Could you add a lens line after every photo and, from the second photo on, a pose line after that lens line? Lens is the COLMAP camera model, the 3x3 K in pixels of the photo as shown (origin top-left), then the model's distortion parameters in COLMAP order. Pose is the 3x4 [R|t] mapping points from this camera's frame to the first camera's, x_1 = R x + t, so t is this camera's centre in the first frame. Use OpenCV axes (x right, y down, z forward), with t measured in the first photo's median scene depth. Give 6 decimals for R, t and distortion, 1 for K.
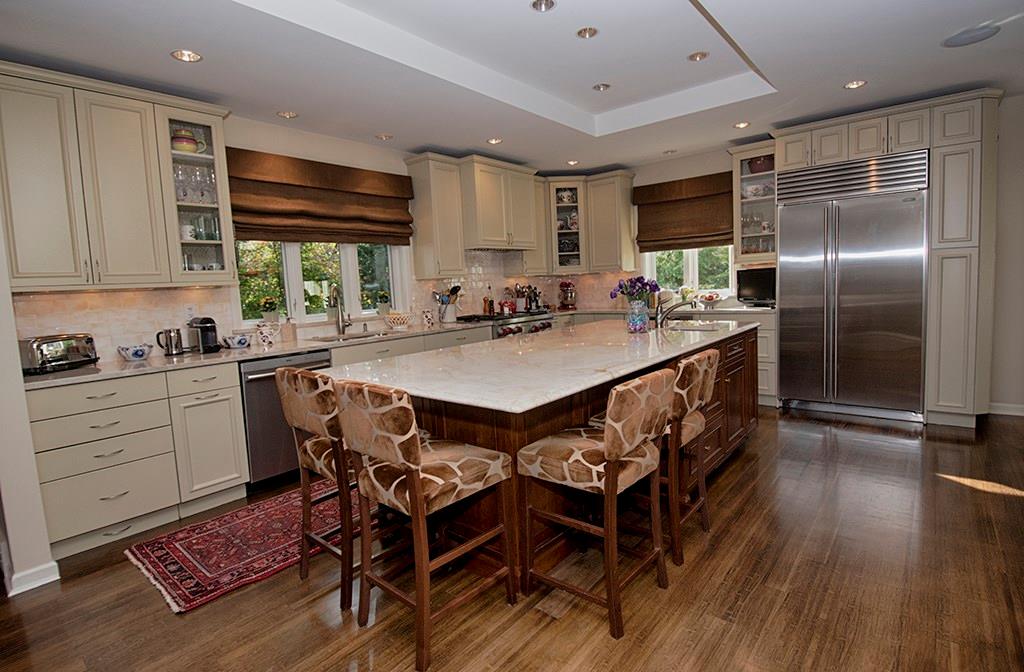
lens RADIAL K [[501.7, 0, 516.8], [0, 501.7, 334.0], [0, 0, 1]] dist [0.025556, 0.000398]
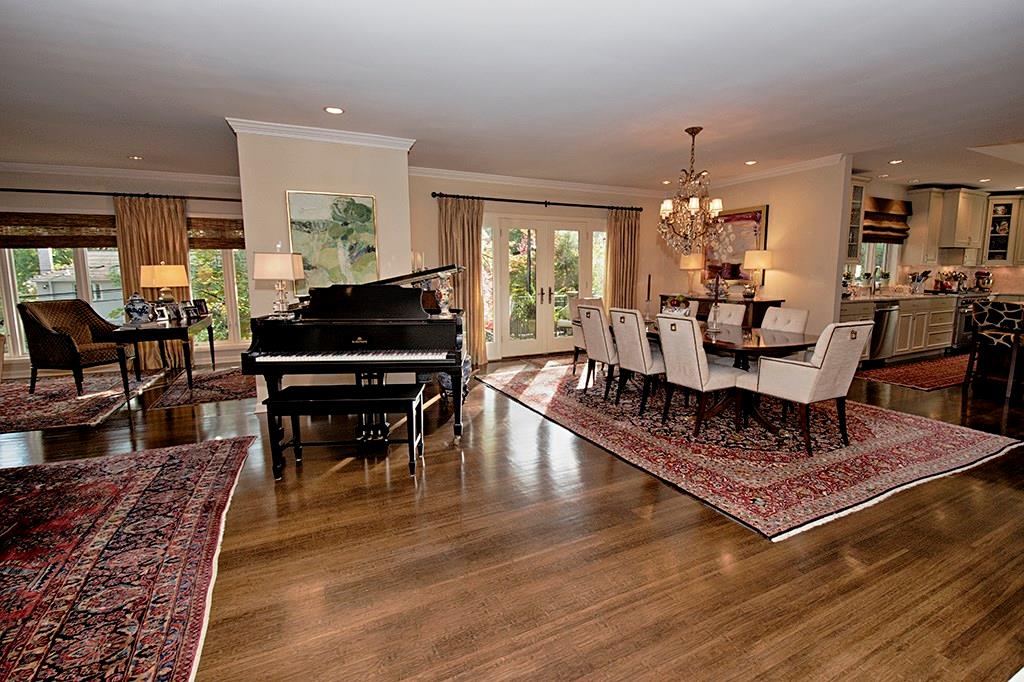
lens RADIAL K [[470.8, 0, 507.4], [0, 470.8, 336.3], [0, 0, 1]] dist [-0.011876, -0.008942]
pose [[0.905936, 0.102177, -0.410900, -0.672765], [-0.081392, 0.994372, 0.067818, 0.112885], [0.415517, -0.027995, 0.909154, -0.833917]]
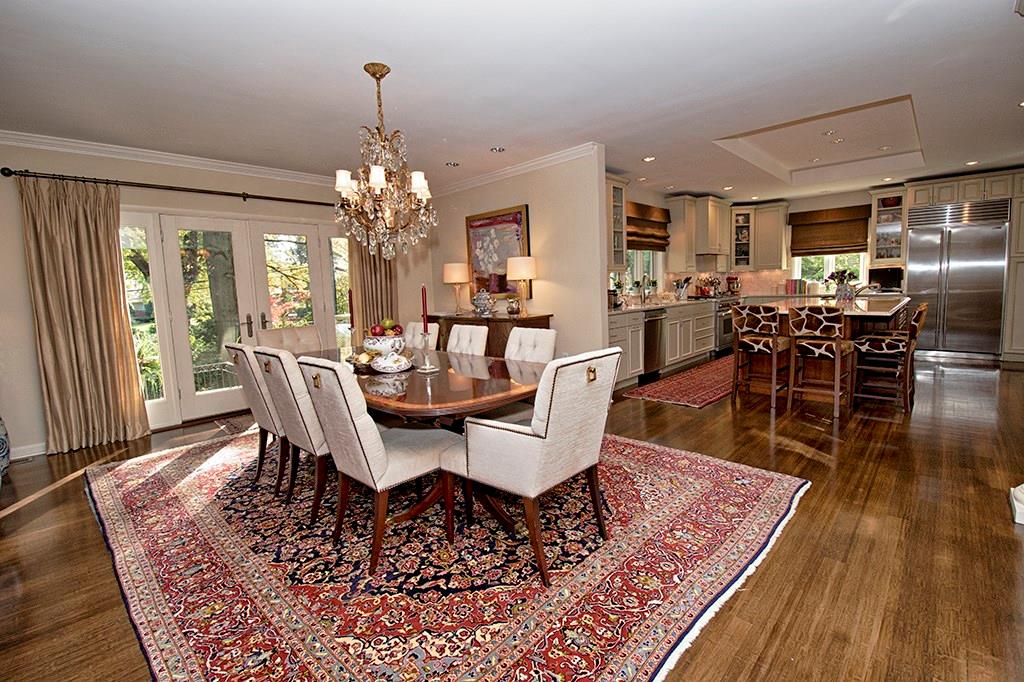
lens RADIAL K [[460.3, 0, 513.0], [0, 460.3, 332.3], [0, 0, 1]] dist [0.001492, -0.005240]
pose [[0.997488, 0.018239, -0.068441, -0.558577], [-0.018079, 0.999832, 0.002957, 0.083814], [0.068483, -0.001713, 0.997651, -0.484852]]
